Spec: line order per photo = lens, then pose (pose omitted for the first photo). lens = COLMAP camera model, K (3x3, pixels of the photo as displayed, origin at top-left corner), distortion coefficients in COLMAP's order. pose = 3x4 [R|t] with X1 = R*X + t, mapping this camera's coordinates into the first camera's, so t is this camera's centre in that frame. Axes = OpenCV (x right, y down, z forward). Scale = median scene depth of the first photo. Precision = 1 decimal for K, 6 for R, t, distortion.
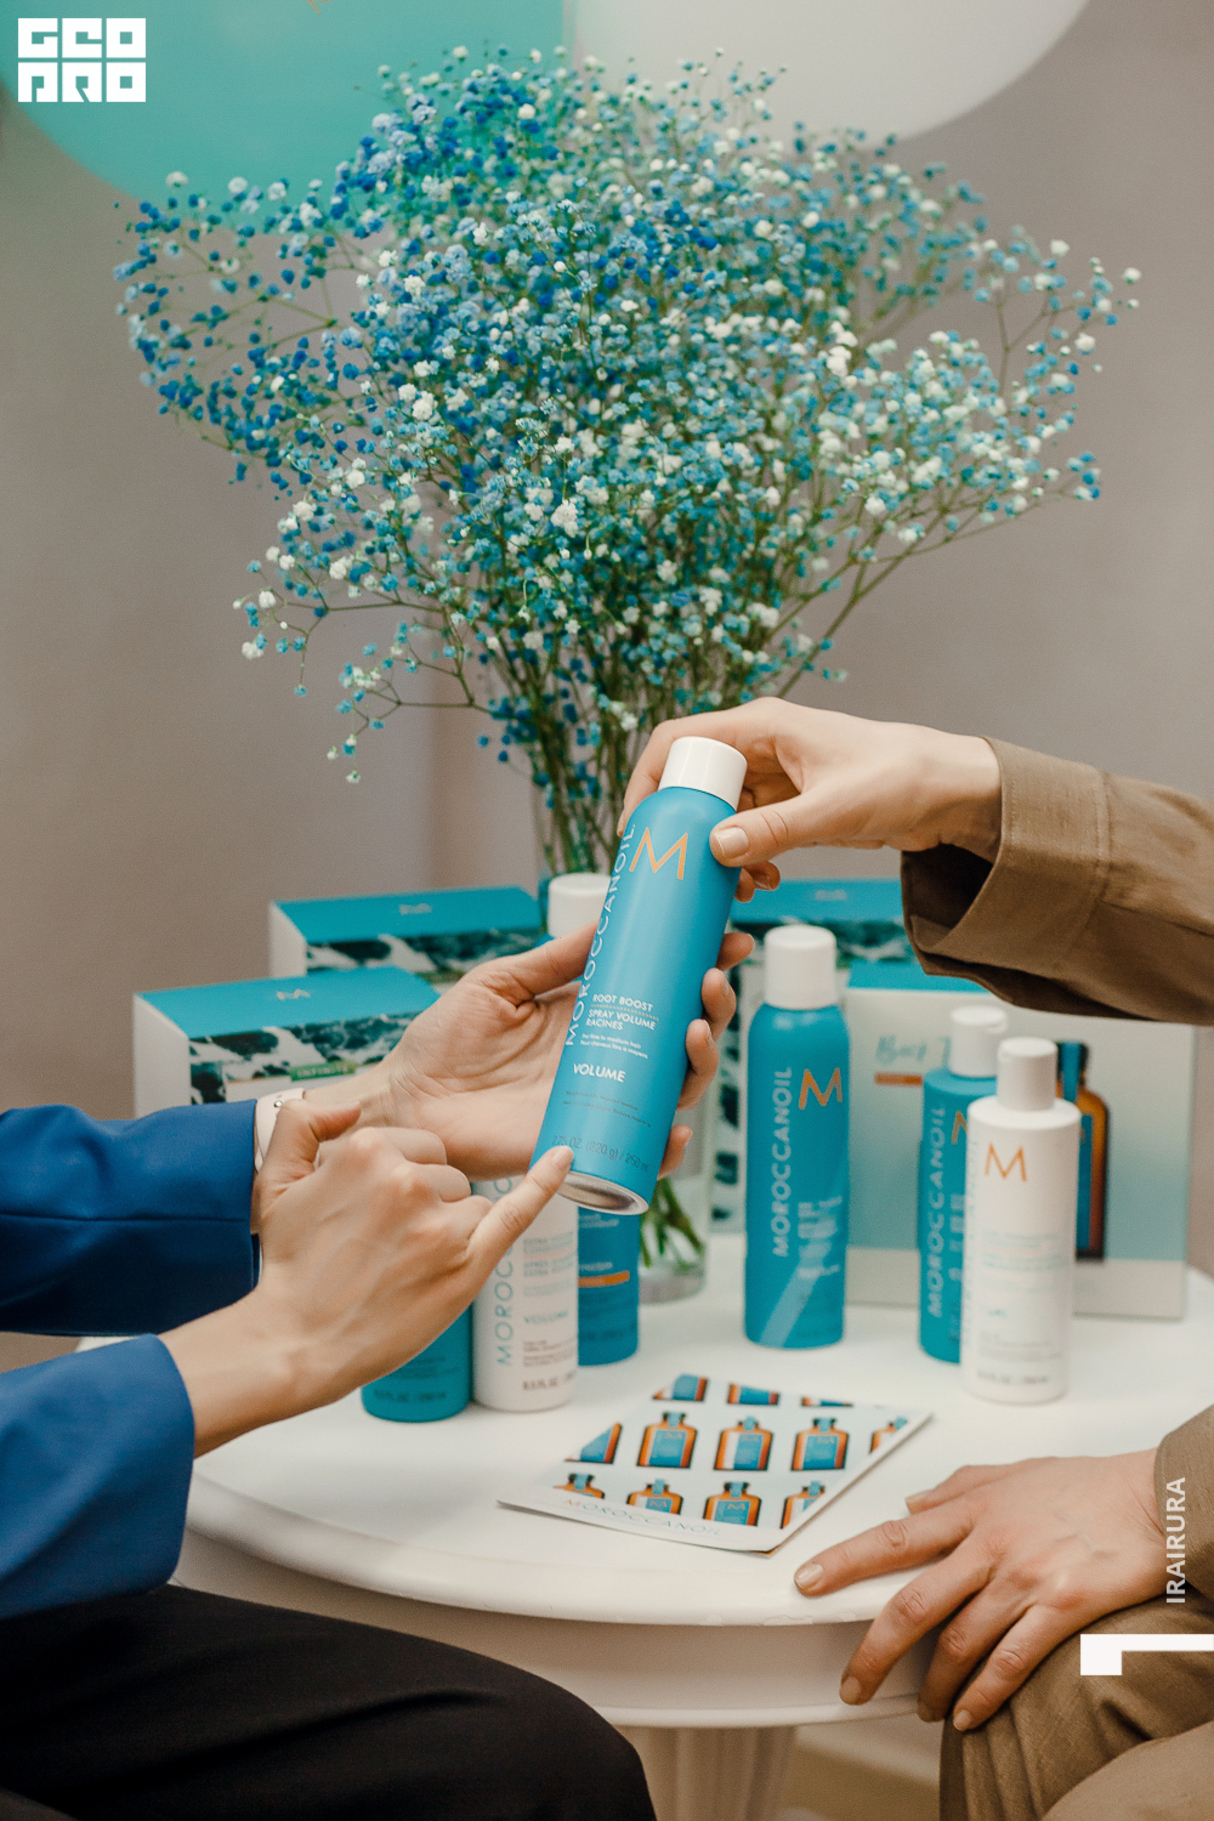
lens RADIAL K [[4467.7, 0, 607.0], [0, 4467.7, 910.5], [0, 0, 1]] dist [-0.020903, -0.285138]
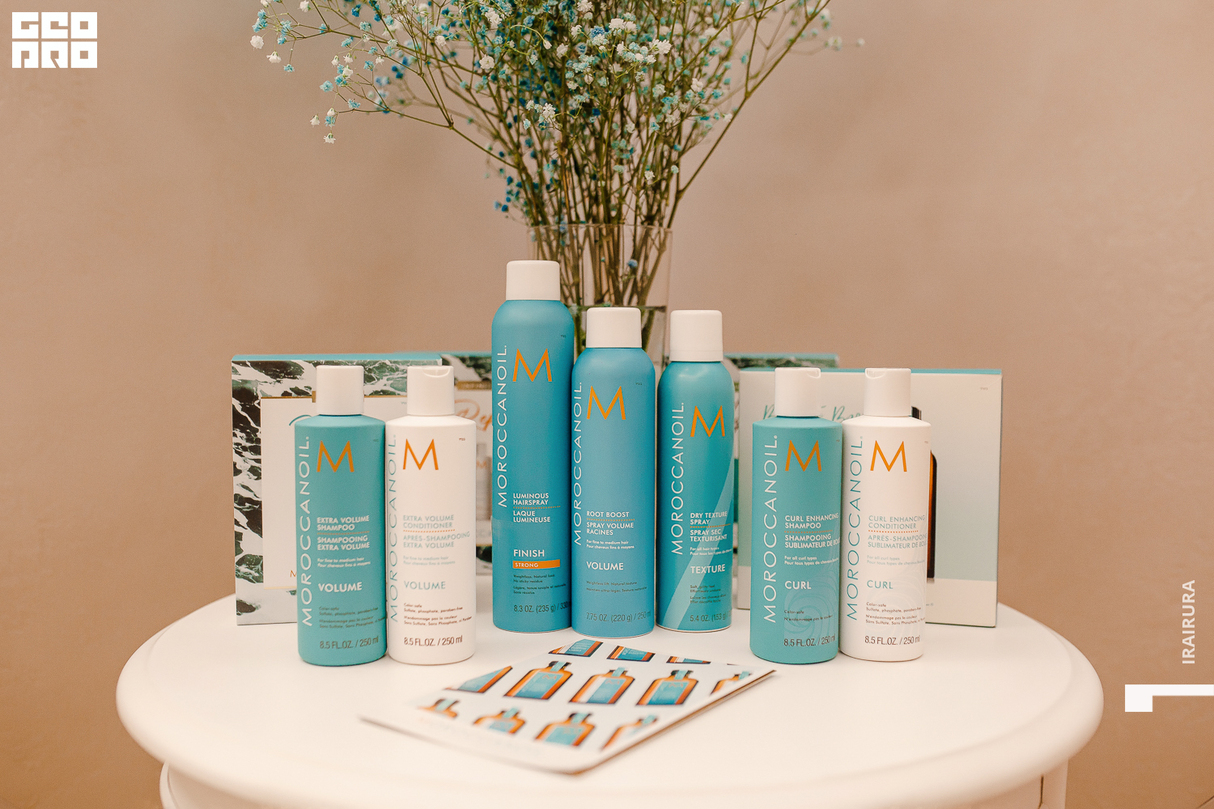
lens RADIAL K [[1179.7, 0, 607.0], [0, 1179.7, 404.5], [0, 0, 1]] dist [-0.042261, 0.016324]
pose [[0.982952, 0.011623, -0.183494, 0.083762], [-0.047733, 0.979913, -0.193630, 0.104904], [0.177557, 0.199088, 0.963762, 0.677030]]
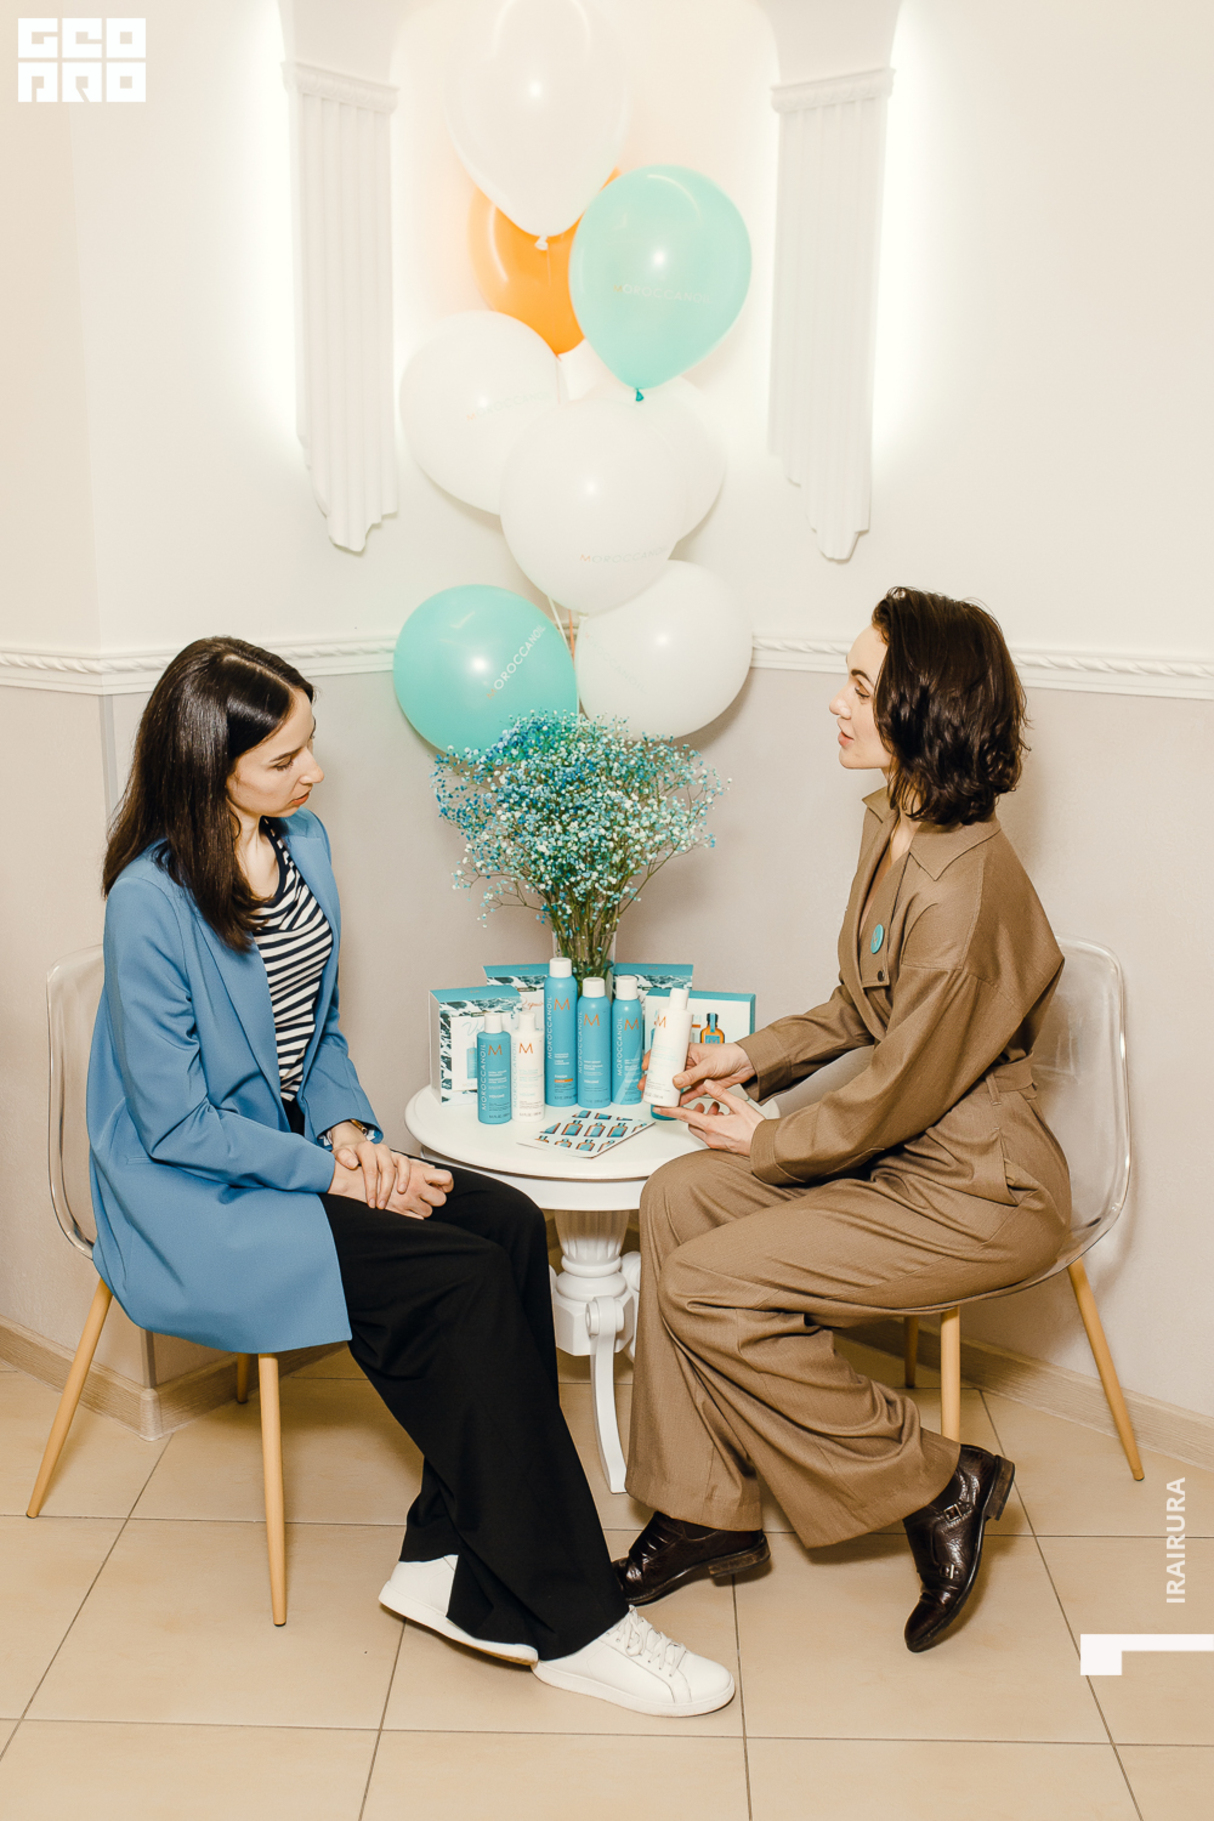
lens RADIAL K [[1769.5, 0, 603.8], [0, 1769.5, 879.3], [0, 0, 1]] dist [-0.042261, 0.016324]
pose [[0.992045, 0.020379, -0.124224, 0.191430], [-0.028942, 0.997298, -0.067526, 0.022151], [0.122512, 0.070584, 0.989954, -0.305593]]
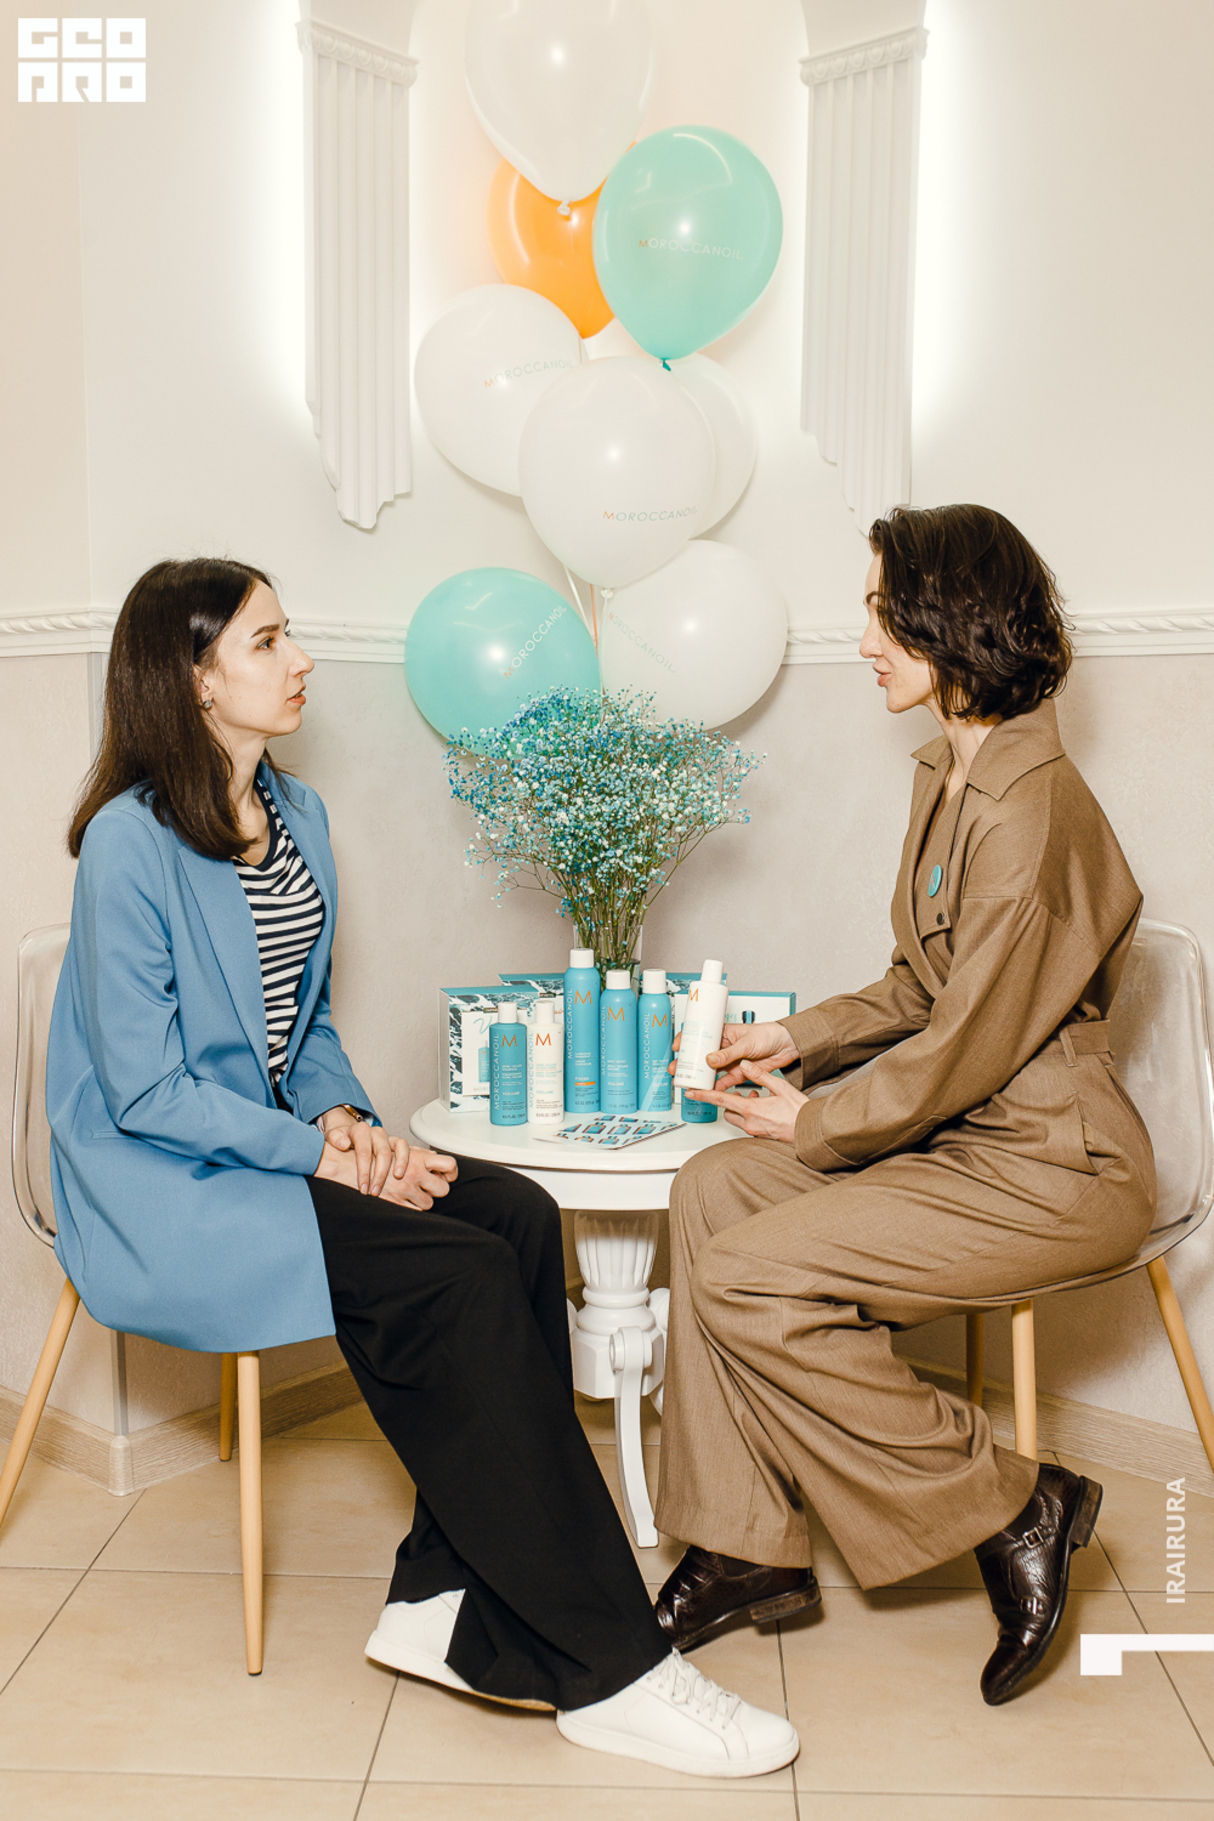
lens RADIAL K [[1744.8, 0, 625.8], [0, 1744.8, 908.5], [0, 0, 1]] dist [-0.043205, 0.009308]
pose [[0.991530, 0.006147, -0.129731, 0.180460], [-0.028670, 0.984597, -0.172474, 0.171663], [0.126673, 0.174733, 0.976434, -0.160596]]
